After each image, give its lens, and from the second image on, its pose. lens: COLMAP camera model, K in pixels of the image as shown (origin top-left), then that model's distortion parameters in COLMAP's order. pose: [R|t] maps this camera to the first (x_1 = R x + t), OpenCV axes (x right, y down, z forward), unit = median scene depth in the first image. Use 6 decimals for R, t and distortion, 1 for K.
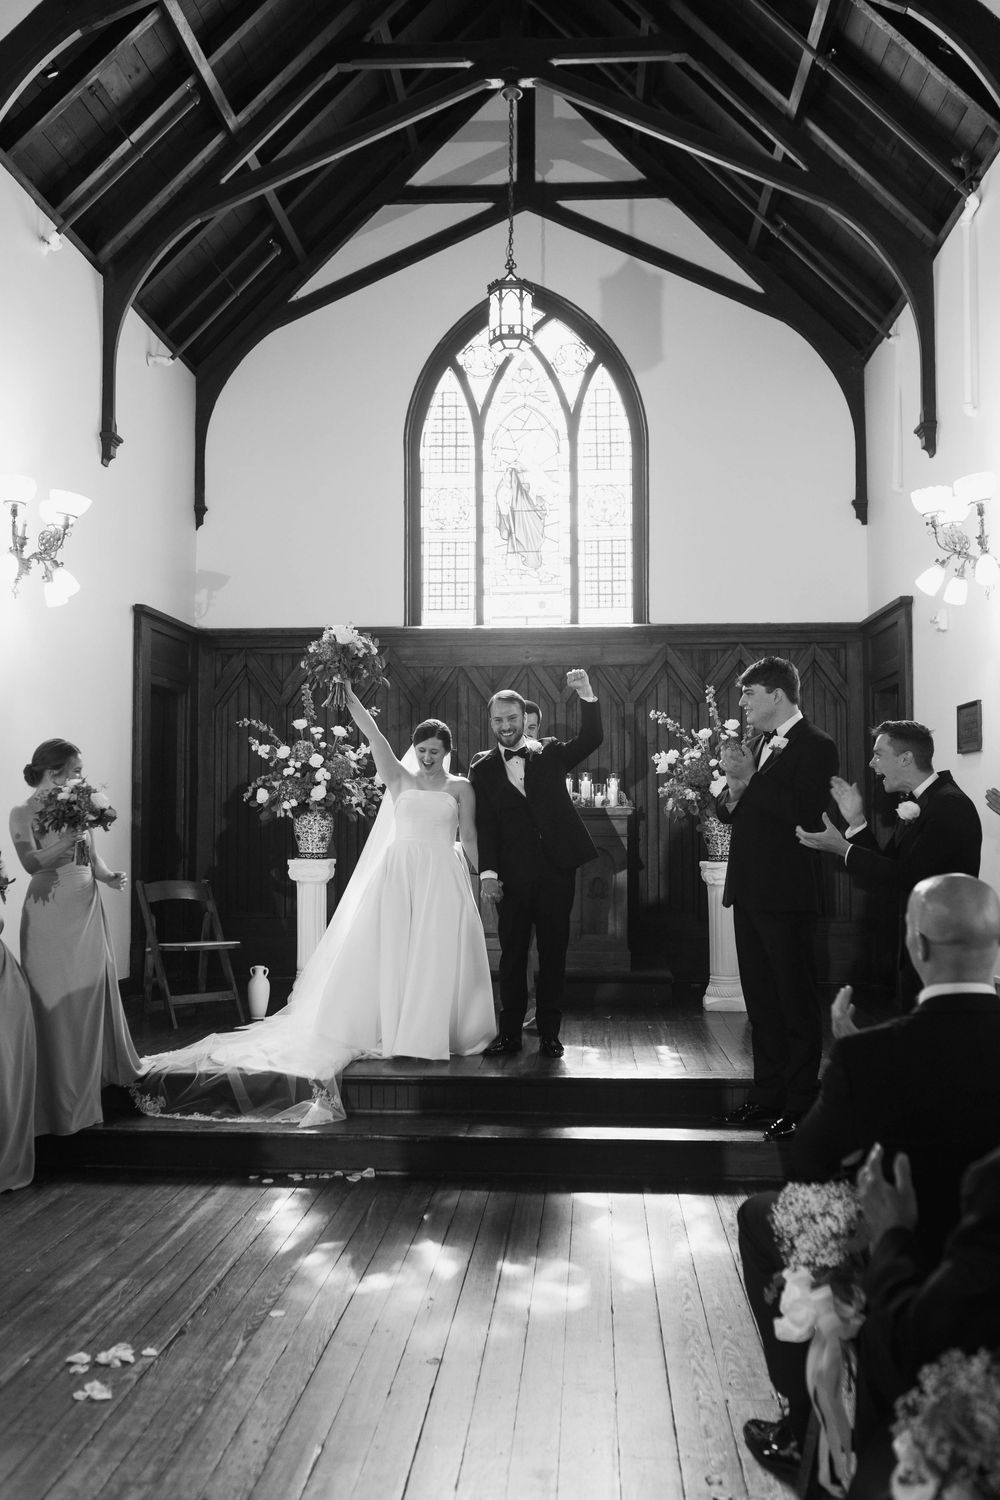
lens RADIAL K [[1469.7, 0, 499.4], [0, 1469.7, 751.2], [0, 0, 1]] dist [0.040955, 0.000000]
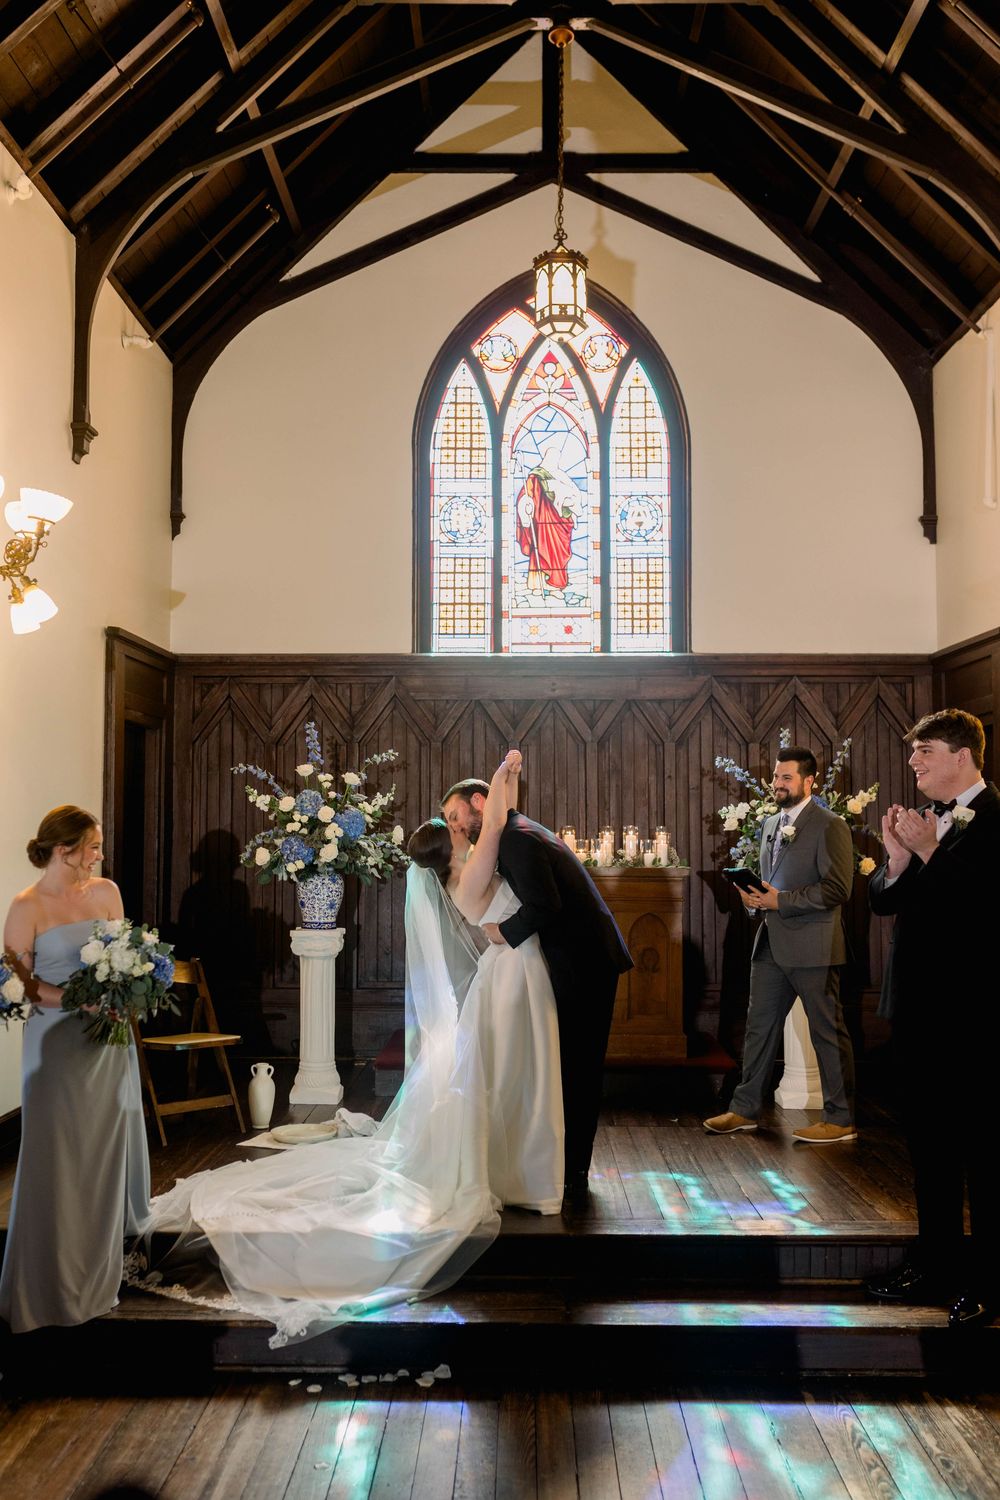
lens RADIAL K [[1469.7, 0, 500.1], [0, 1469.7, 748.4], [0, 0, 1]] dist [0.040955, 0.000000]
pose [[0.998614, 0.005367, 0.052357, -0.065508], [-0.004790, 0.999926, -0.011140, -0.021349], [-0.052413, 0.010873, 0.998566, 0.141699]]
